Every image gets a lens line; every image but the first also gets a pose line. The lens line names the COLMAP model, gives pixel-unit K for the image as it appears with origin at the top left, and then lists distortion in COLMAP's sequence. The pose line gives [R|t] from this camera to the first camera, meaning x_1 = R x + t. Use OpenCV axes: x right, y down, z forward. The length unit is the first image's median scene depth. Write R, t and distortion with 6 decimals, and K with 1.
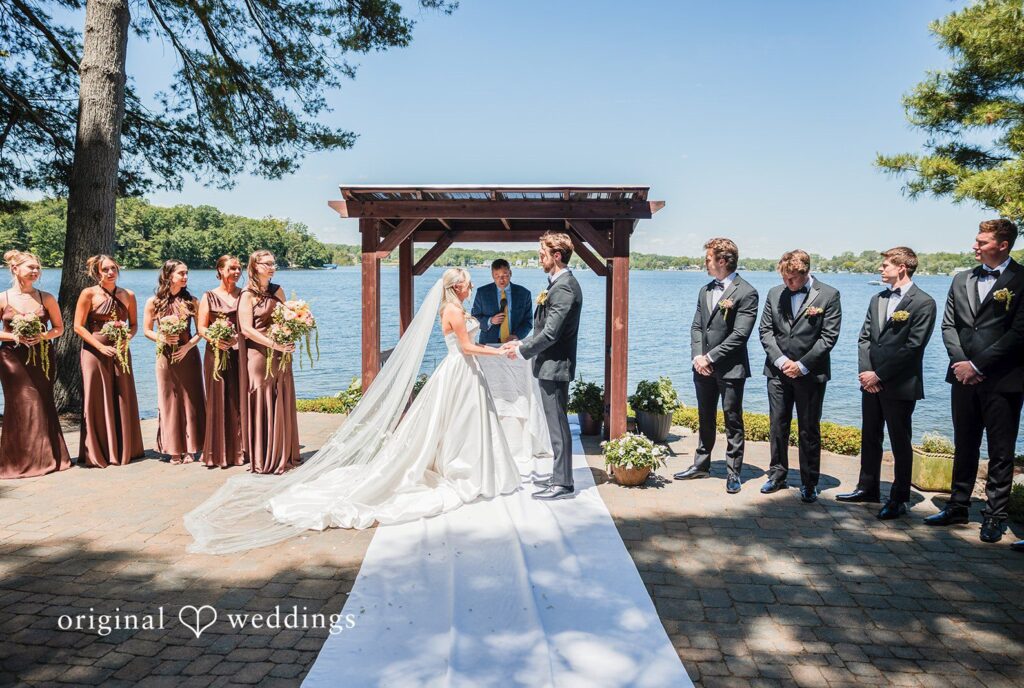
lens RADIAL K [[630.2, 0, 491.4], [0, 630.2, 340.2], [0, 0, 1]] dist [-0.046424, -0.000272]
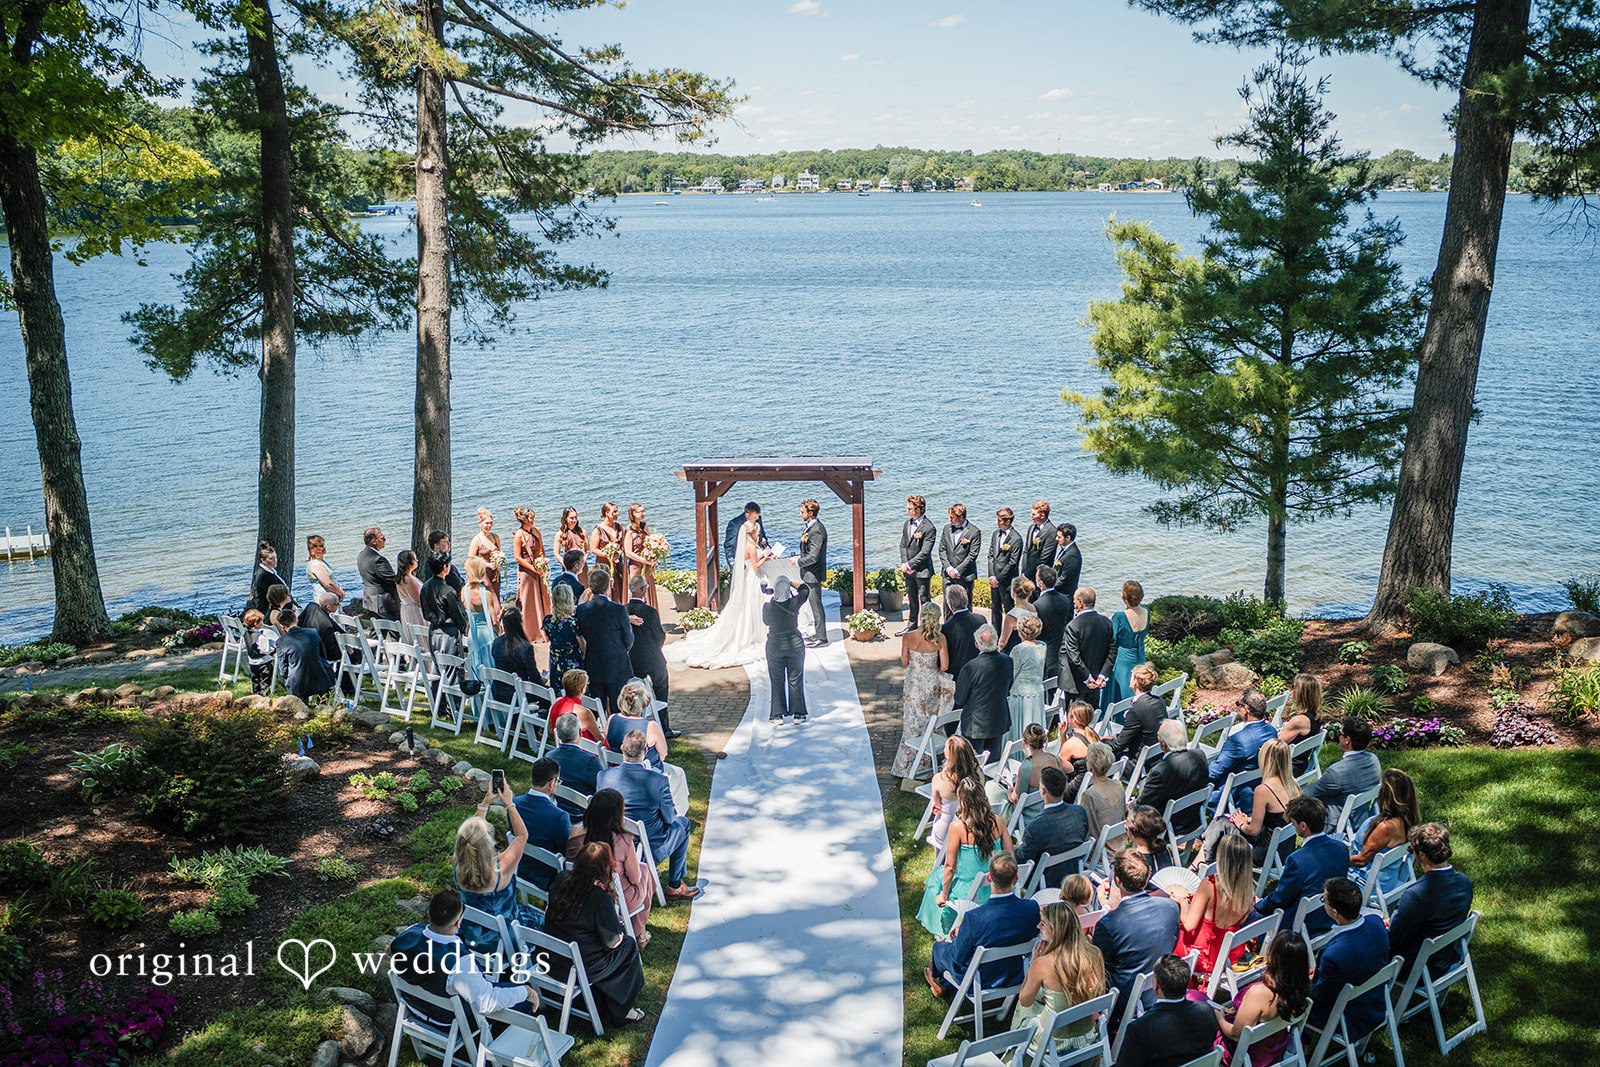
lens RADIAL K [[1573.1, 0, 787.5], [0, 1573.1, 527.9], [0, 0, 1]] dist [-0.067492, 0.030152]
pose [[0.998612, -0.020616, 0.048474, -0.170593], [0.013196, 0.988797, 0.148680, -0.669024], [-0.050996, -0.147833, 0.987697, -2.982639]]
